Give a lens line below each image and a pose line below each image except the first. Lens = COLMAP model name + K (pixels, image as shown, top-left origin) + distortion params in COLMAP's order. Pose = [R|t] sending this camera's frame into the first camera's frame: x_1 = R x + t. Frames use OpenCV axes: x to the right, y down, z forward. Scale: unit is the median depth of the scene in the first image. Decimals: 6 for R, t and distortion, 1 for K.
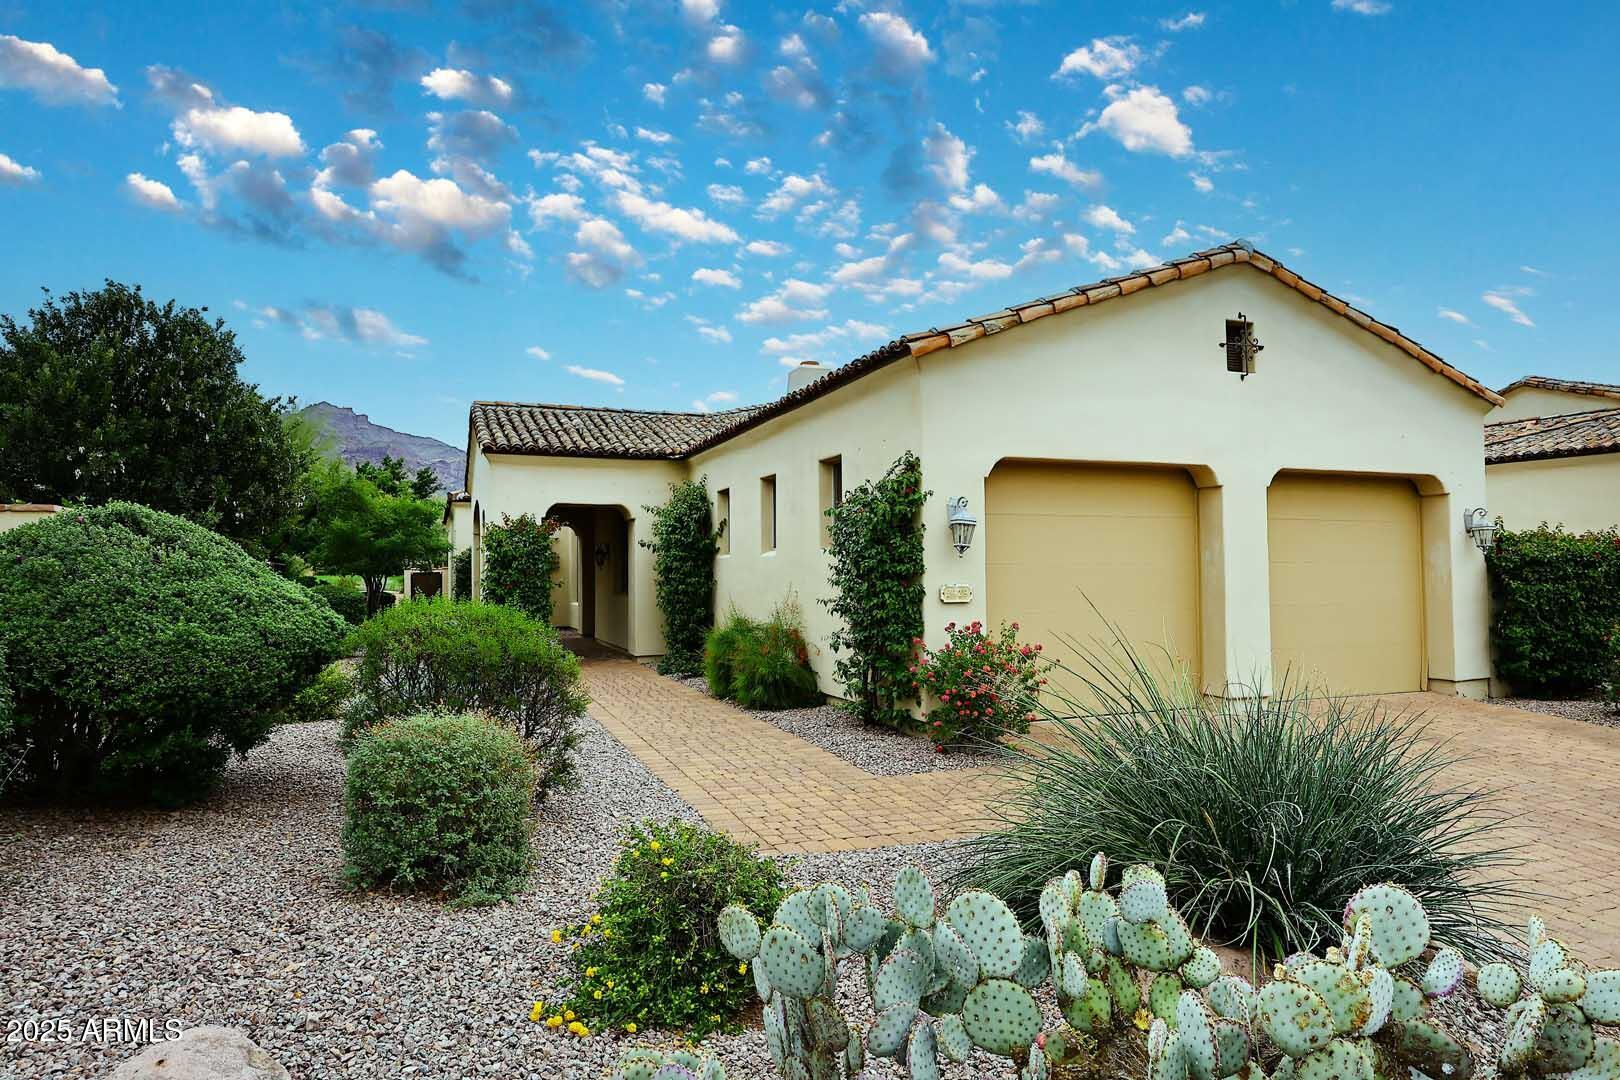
lens RADIAL K [[943.0, 0, 814.9], [0, 943.0, 542.6], [0, 0, 1]] dist [-0.003057, -0.001831]
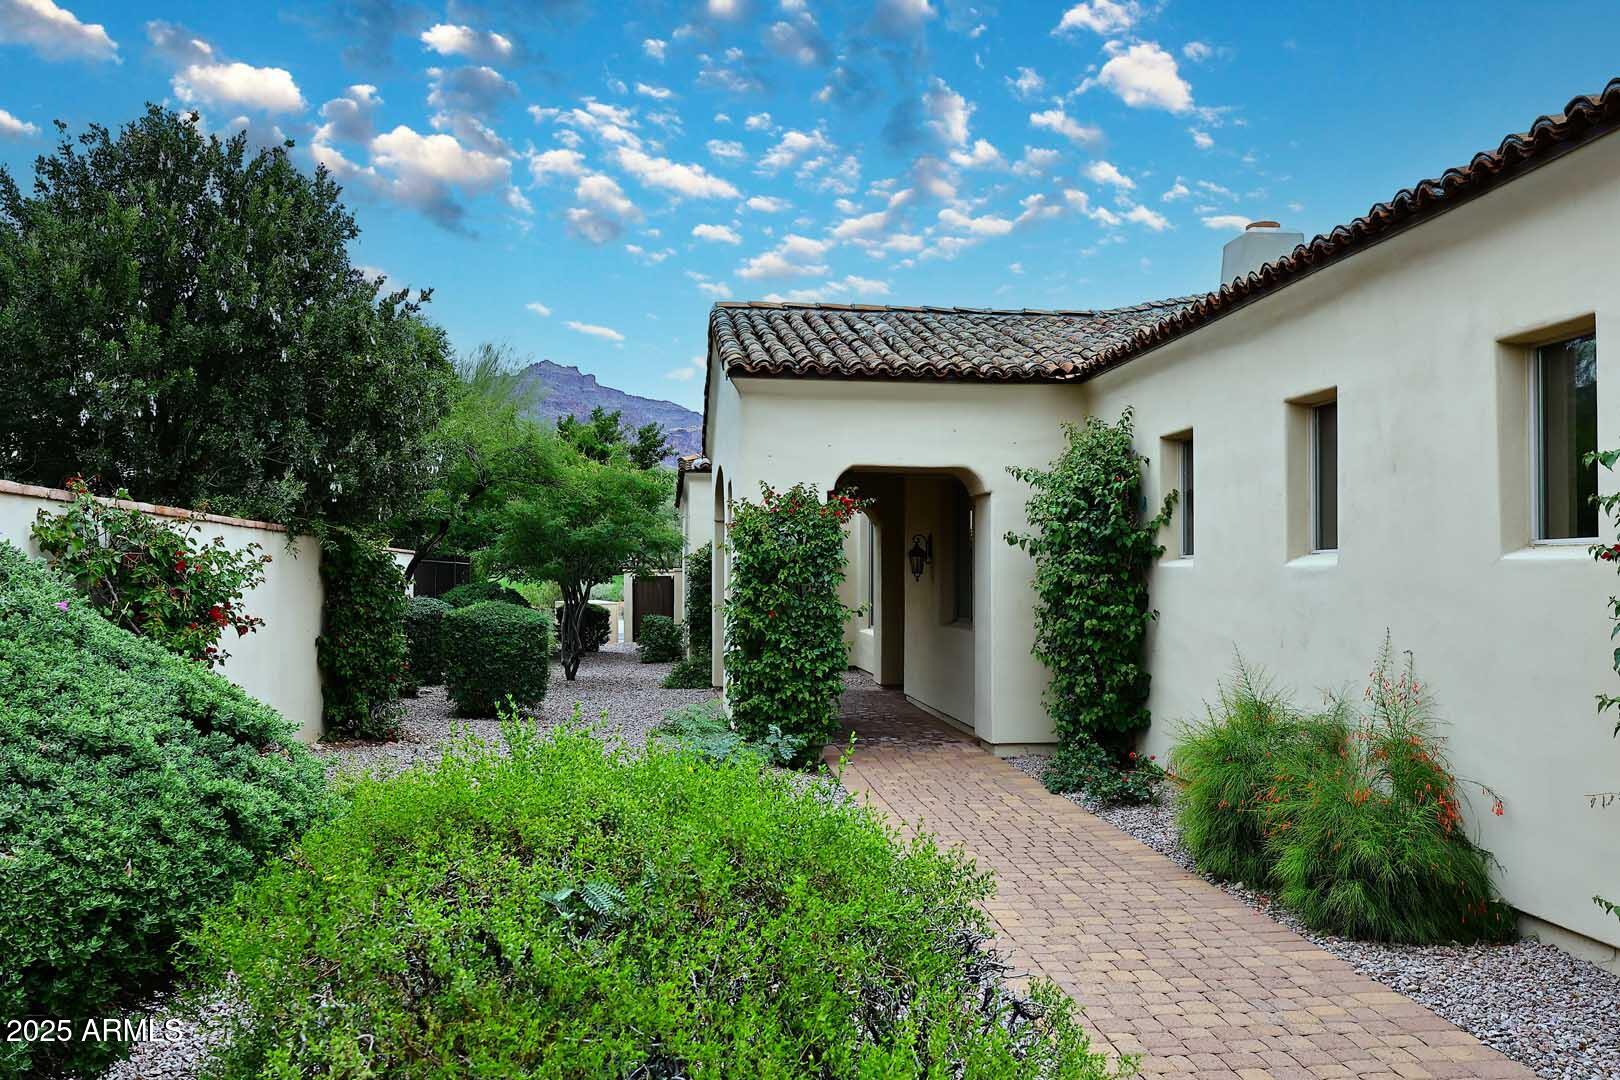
lens RADIAL K [[1358.7, 0, 809.4], [0, 1358.7, 541.9], [0, 0, 1]] dist [0.000685, -0.000083]
pose [[0.961049, 0.005019, -0.276332, -0.076587], [-0.003572, 0.999977, 0.005739, -0.000848], [0.276354, -0.004528, 0.961045, 0.219716]]
